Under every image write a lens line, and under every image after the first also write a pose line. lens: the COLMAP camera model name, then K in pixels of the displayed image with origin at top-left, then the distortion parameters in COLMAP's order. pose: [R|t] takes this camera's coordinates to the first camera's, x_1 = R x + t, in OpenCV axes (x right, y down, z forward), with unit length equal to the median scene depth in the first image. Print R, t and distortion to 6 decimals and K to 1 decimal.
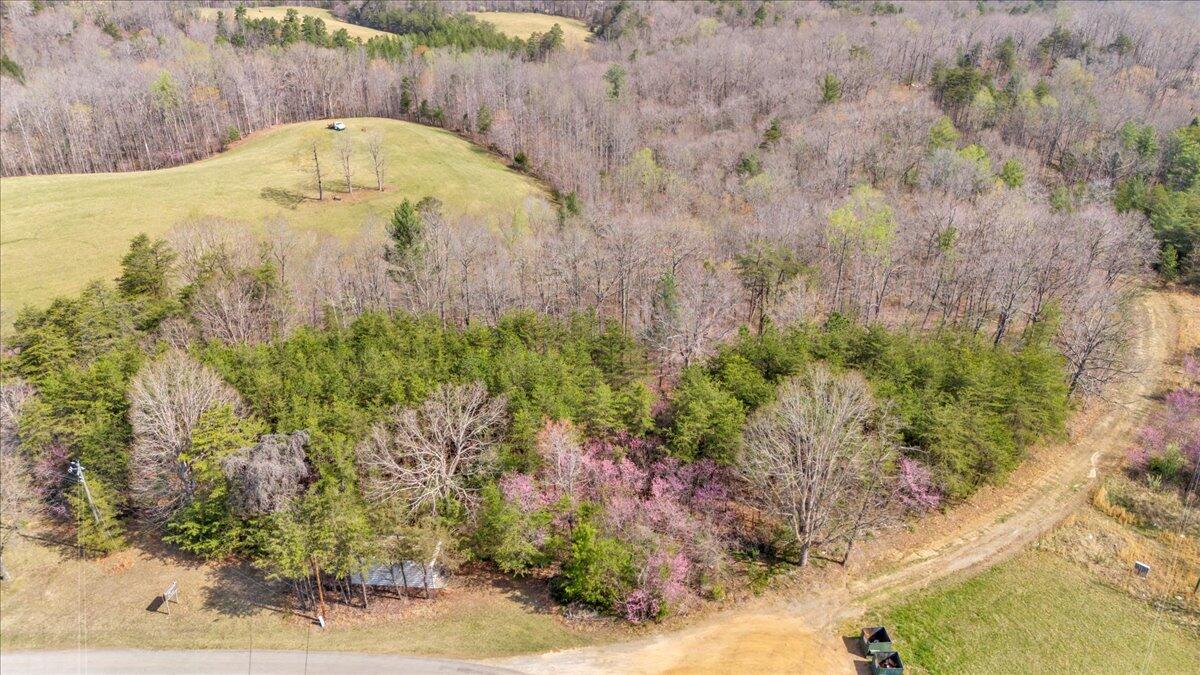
lens RADIAL K [[886.8, 0, 605.7], [0, 886.8, 348.5], [0, 0, 1]] dist [0.041305, -0.035254]
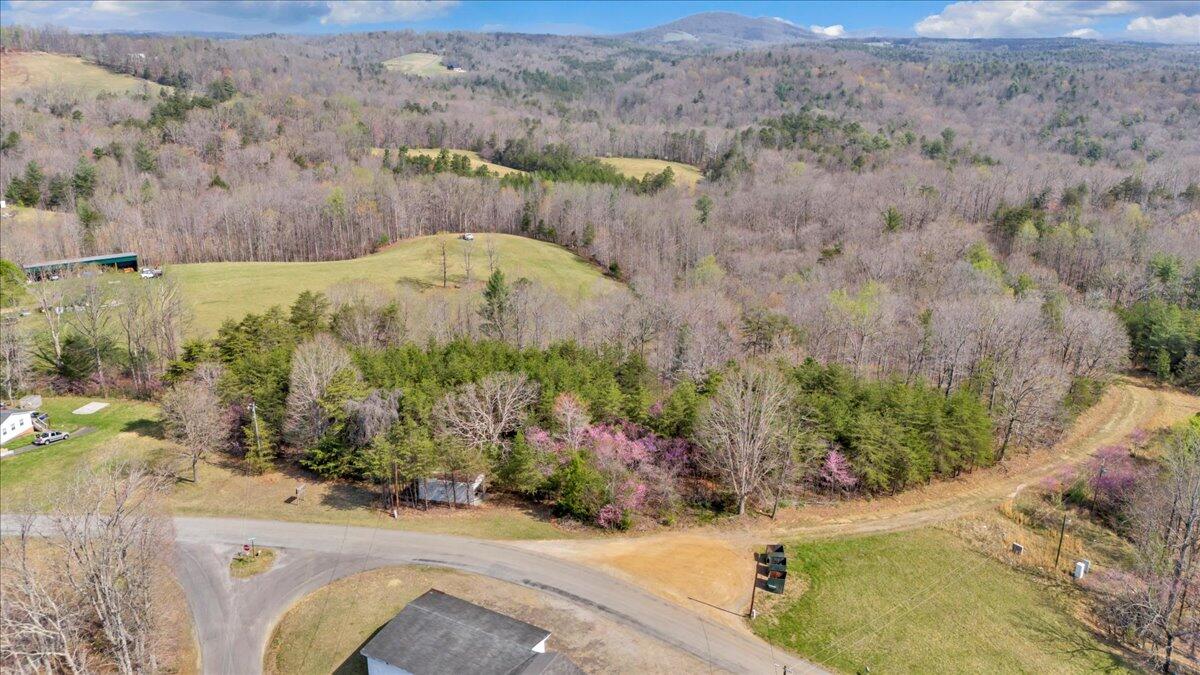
lens RADIAL K [[891.6, 0, 604.0], [0, 891.6, 333.9], [0, 0, 1]] dist [0.058105, -0.061852]
pose [[0.988158, 0.051063, -0.144697, 0.169119], [-0.075553, 0.982686, -0.169175, 0.187060], [0.133553, 0.178104, 0.974906, -0.341320]]
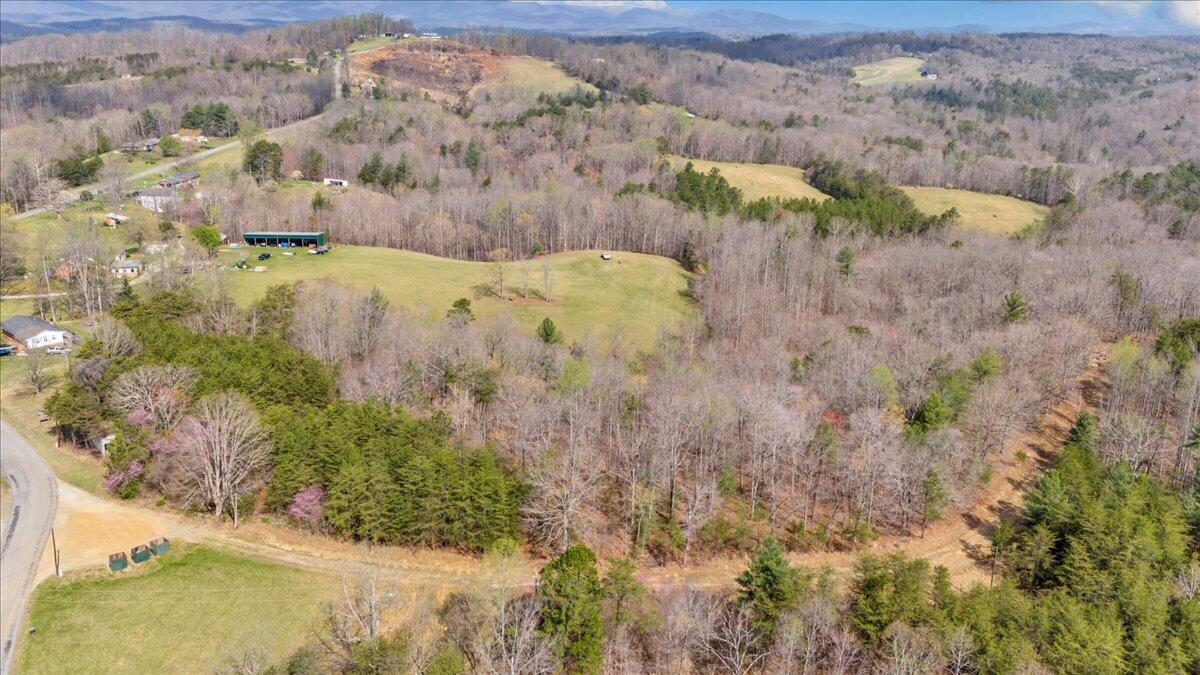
lens RADIAL K [[924.7, 0, 590.2], [0, 924.7, 307.5], [0, 0, 1]] dist [0.063423, -0.057407]
pose [[0.738948, 0.203115, -0.642418, 1.478152], [-0.331396, 0.939739, -0.084071, -0.164808], [0.586629, 0.275019, 0.761729, -0.000148]]
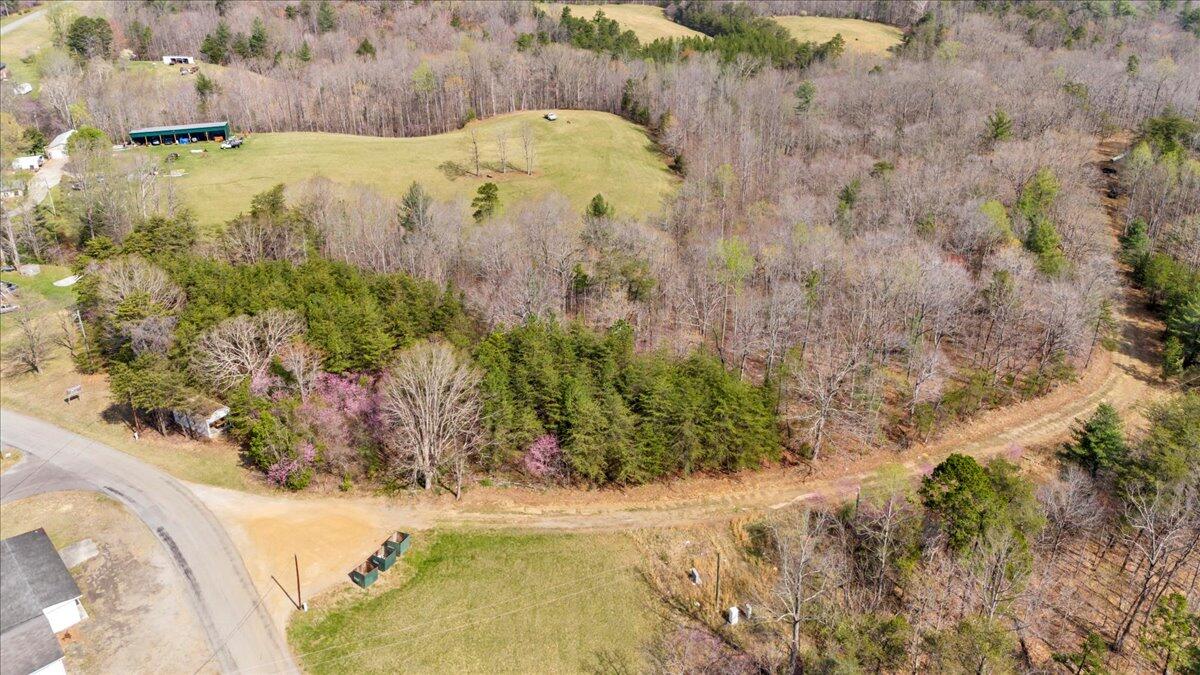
lens RADIAL K [[911.0, 0, 611.1], [0, 911.0, 253.1], [0, 0, 1]] dist [0.070181, -0.078227]
pose [[0.895443, 0.157481, -0.416392, 0.835828], [-0.193864, 0.979936, -0.046285, -0.077406], [0.400749, 0.122169, 0.908006, -0.148520]]
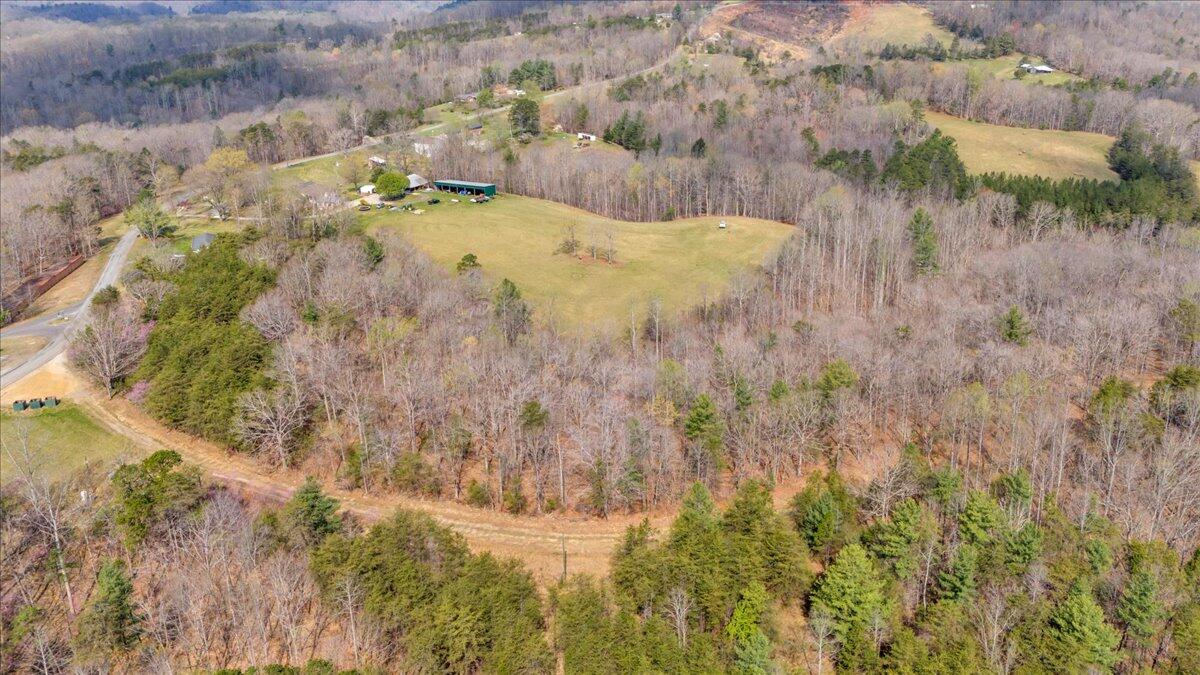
lens RADIAL K [[912.9, 0, 607.1], [0, 912.9, 298.6], [0, 0, 1]] dist [0.071299, -0.055878]
pose [[0.352168, 0.307027, -0.884145, 2.324807], [-0.423879, 0.894549, 0.141802, -0.724713], [0.834448, 0.324833, 0.445174, 0.787032]]
